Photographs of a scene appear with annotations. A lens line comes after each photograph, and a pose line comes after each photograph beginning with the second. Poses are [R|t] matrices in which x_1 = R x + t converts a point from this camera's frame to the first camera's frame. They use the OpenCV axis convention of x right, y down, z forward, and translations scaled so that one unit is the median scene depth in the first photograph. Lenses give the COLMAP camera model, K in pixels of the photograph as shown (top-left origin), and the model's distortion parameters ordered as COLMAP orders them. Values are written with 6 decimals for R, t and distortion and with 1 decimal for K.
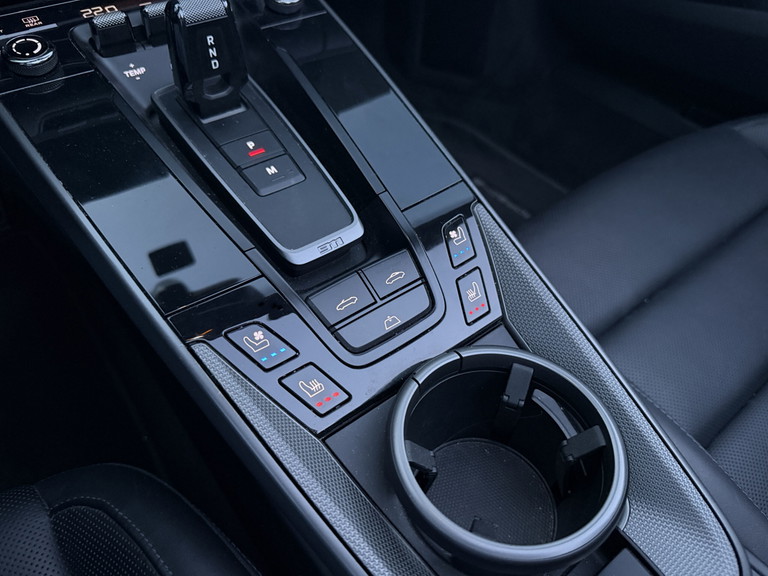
lens RADIAL K [[548.3, 0, 382.7], [0, 548.3, 287.0], [0, 0, 1]] dist [0.037792, -0.041463]
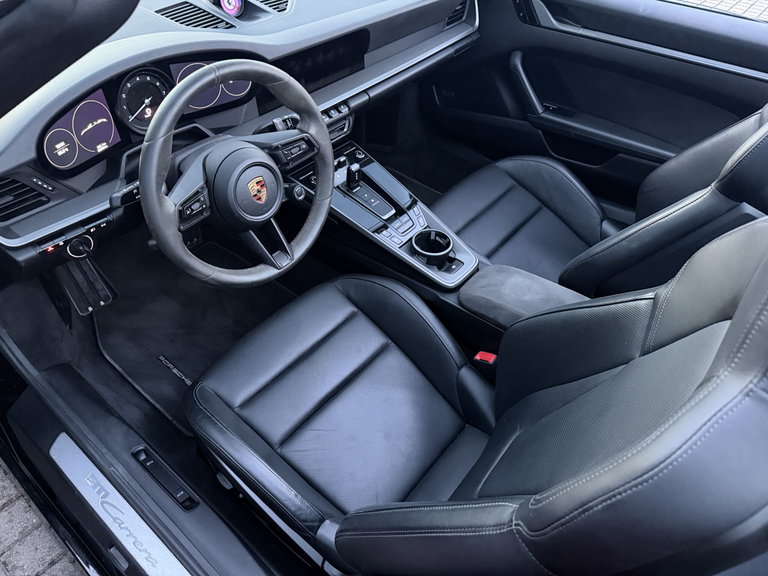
lens RADIAL K [[548.3, 0, 384.3], [0, 548.3, 287.3], [0, 0, 1]] dist [0.037792, -0.041463]
pose [[0.974234, -0.156363, 0.162540, -1.024503], [0.159860, 0.987102, -0.008578, 0.582642], [-0.159103, 0.034341, 0.986665, -3.678899]]
